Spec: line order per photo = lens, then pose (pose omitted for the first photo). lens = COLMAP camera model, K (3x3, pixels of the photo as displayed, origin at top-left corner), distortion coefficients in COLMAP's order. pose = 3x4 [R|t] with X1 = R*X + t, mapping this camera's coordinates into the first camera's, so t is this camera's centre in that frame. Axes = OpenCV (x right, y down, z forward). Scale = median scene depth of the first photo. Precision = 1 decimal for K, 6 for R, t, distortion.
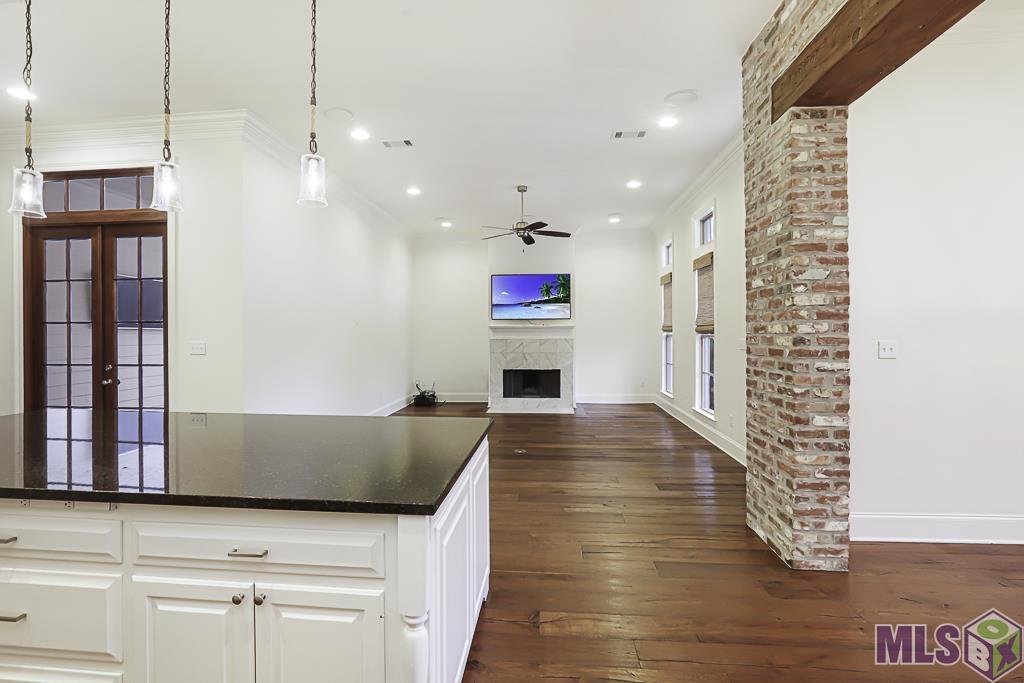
lens RADIAL K [[468.5, 0, 511.5], [0, 468.5, 329.0], [0, 0, 1]] dist [-0.034289, 0.000569]
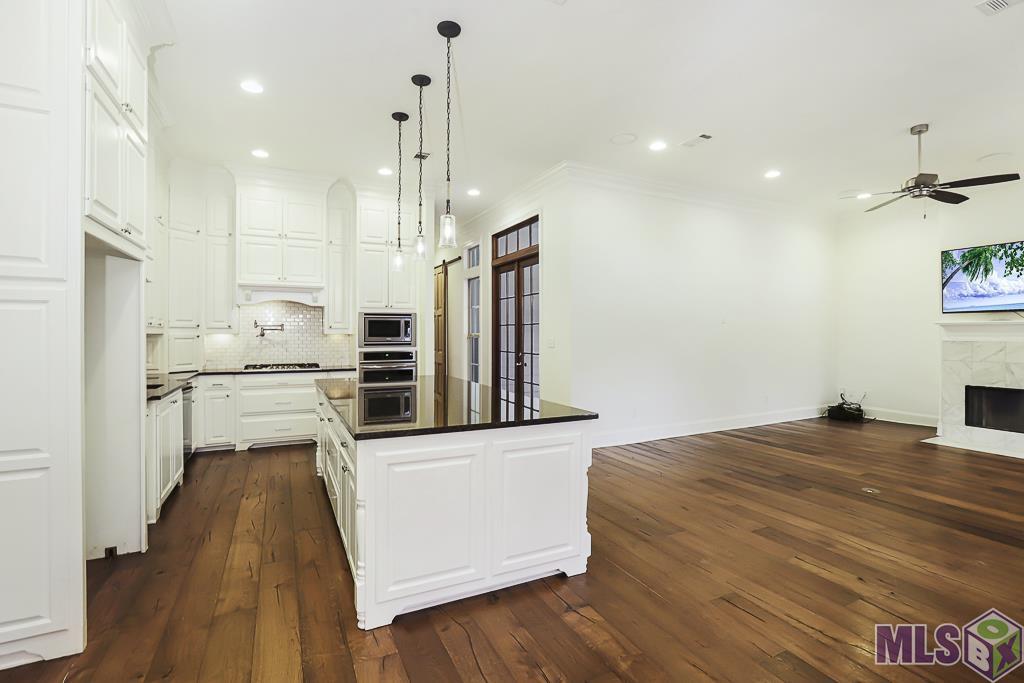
lens RADIAL K [[468.5, 0, 511.5], [0, 468.5, 329.0], [0, 0, 1]] dist [-0.034289, 0.000569]
pose [[0.519852, -0.001069, -0.854256, 0.425567], [0.005029, 0.999986, 0.001809, -0.001750], [0.854242, -0.005236, 0.519850, 0.164741]]
